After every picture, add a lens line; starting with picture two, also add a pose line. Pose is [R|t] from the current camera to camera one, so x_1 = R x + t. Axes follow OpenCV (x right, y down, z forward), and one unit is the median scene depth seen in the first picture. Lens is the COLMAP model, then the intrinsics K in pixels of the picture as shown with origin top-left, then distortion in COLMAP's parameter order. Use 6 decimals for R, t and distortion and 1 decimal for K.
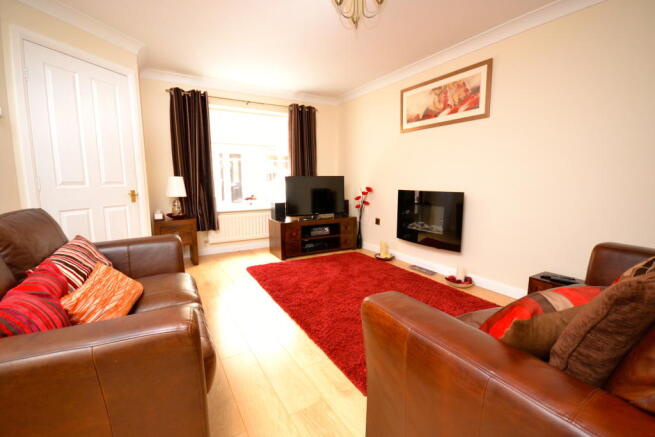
lens RADIAL K [[291.7, 0, 327.5], [0, 291.7, 218.5], [0, 0, 1]] dist [-0.001098, -0.000152]
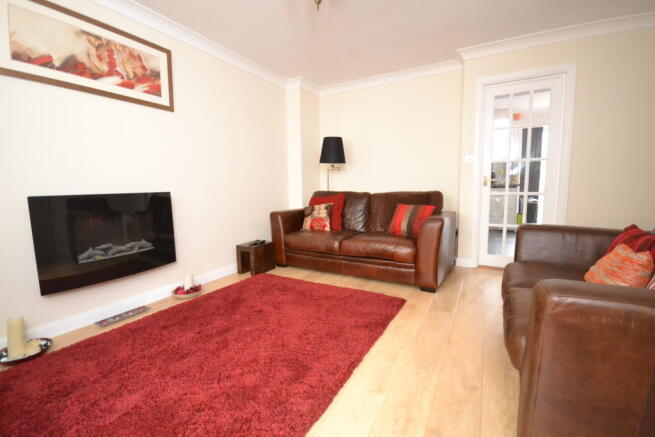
lens RADIAL K [[291.7, 0, 327.5], [0, 291.7, 218.5], [0, 0, 1]] dist [-0.001098, -0.000152]
pose [[-0.508066, -0.083062, 0.857304, -0.487424], [0.142551, 0.973504, 0.178800, -0.094003], [-0.849440, 0.213051, -0.482763, 0.979848]]
